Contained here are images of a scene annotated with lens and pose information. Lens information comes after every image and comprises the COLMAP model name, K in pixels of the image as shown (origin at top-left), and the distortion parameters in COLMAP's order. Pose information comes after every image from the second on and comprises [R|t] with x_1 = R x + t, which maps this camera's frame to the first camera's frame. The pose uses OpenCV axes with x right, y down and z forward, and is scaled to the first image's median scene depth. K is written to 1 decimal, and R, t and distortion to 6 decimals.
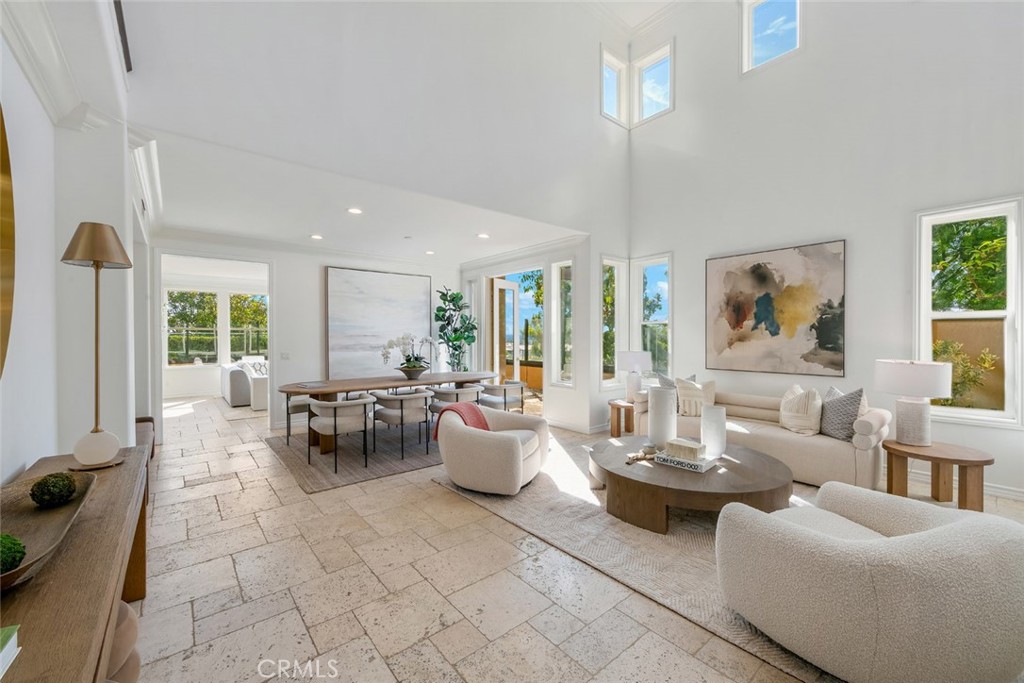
lens RADIAL K [[411.4, 0, 511.8], [0, 411.4, 336.0], [0, 0, 1]] dist [0.000576, -0.000027]
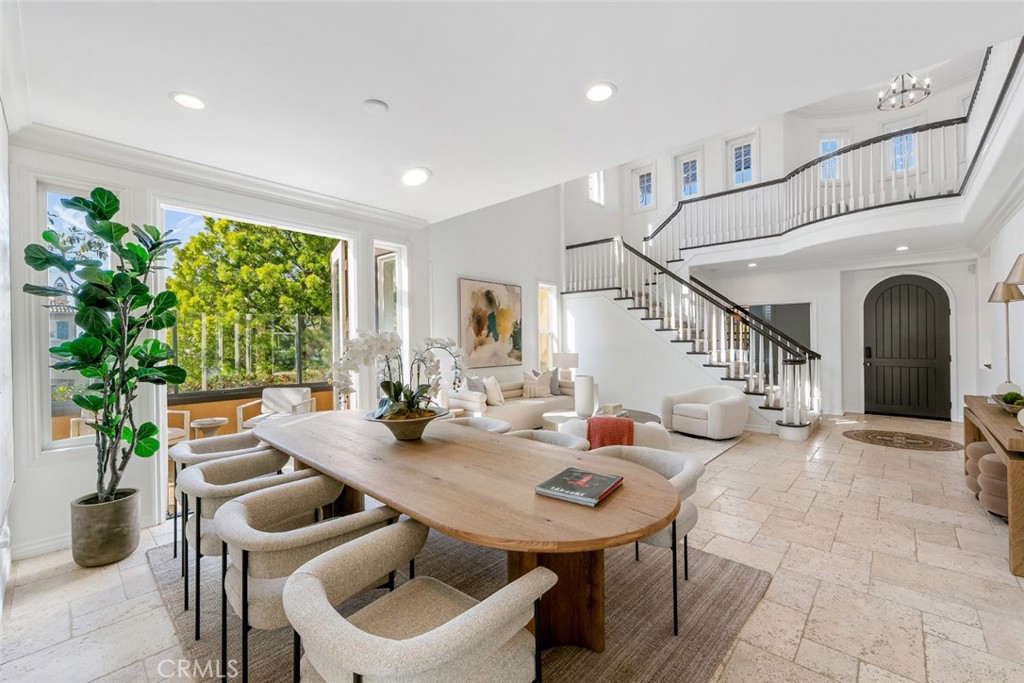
lens RADIAL K [[418.8, 0, 509.5], [0, 418.8, 336.0], [0, 0, 1]] dist [-0.001112, -0.000115]
pose [[-0.132237, 0.015889, 0.991091, -0.919556], [0.010503, 0.999838, -0.014628, 0.003091], [-0.991162, 0.008475, -0.132383, 1.241709]]
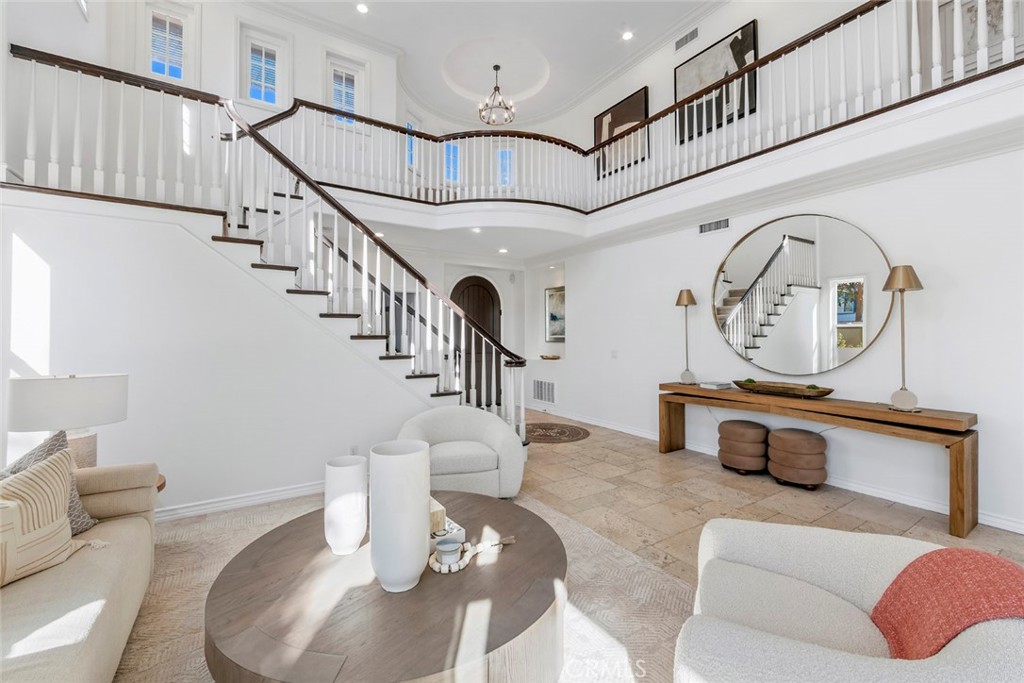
lens RADIAL K [[423.7, 0, 509.1], [0, 423.7, 317.5], [0, 0, 1]] dist [-0.000166, -0.000267]
pose [[-0.993209, 0.011030, 0.115818, 0.159566], [0.006586, 0.999230, -0.038681, 0.000770], [-0.116156, -0.037655, -0.992517, 1.247380]]
